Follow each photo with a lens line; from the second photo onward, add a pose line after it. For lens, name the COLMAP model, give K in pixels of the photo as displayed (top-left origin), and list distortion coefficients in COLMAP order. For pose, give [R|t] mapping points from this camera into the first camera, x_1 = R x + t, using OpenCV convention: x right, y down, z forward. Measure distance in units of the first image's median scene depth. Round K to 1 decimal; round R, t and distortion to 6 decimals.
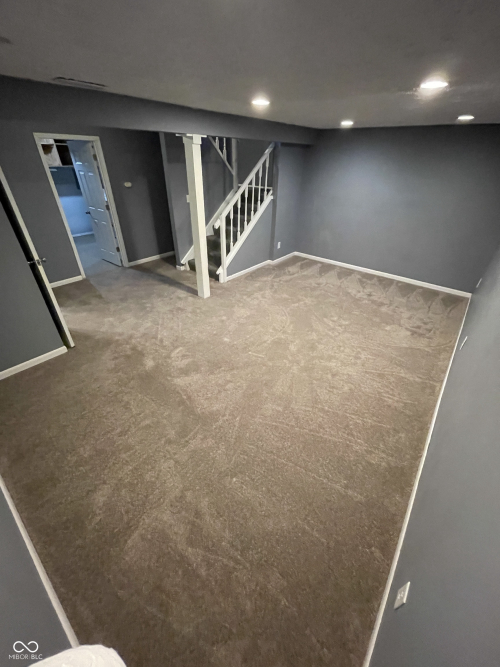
lens RADIAL K [[269.8, 0, 252.6], [0, 269.8, 331.9], [0, 0, 1]] dist [-0.000302, -0.000354]
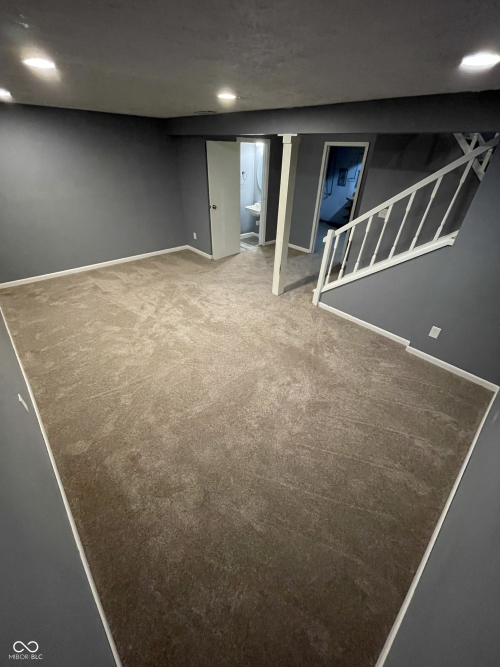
lens RADIAL K [[269.8, 0, 252.6], [0, 269.8, 331.9], [0, 0, 1]] dist [-0.000302, -0.000354]
pose [[-0.132802, 0.530370, -0.837300, 1.036043], [-0.580593, 0.643042, 0.499408, -0.669860], [0.803290, 0.552453, 0.222532, 1.061280]]
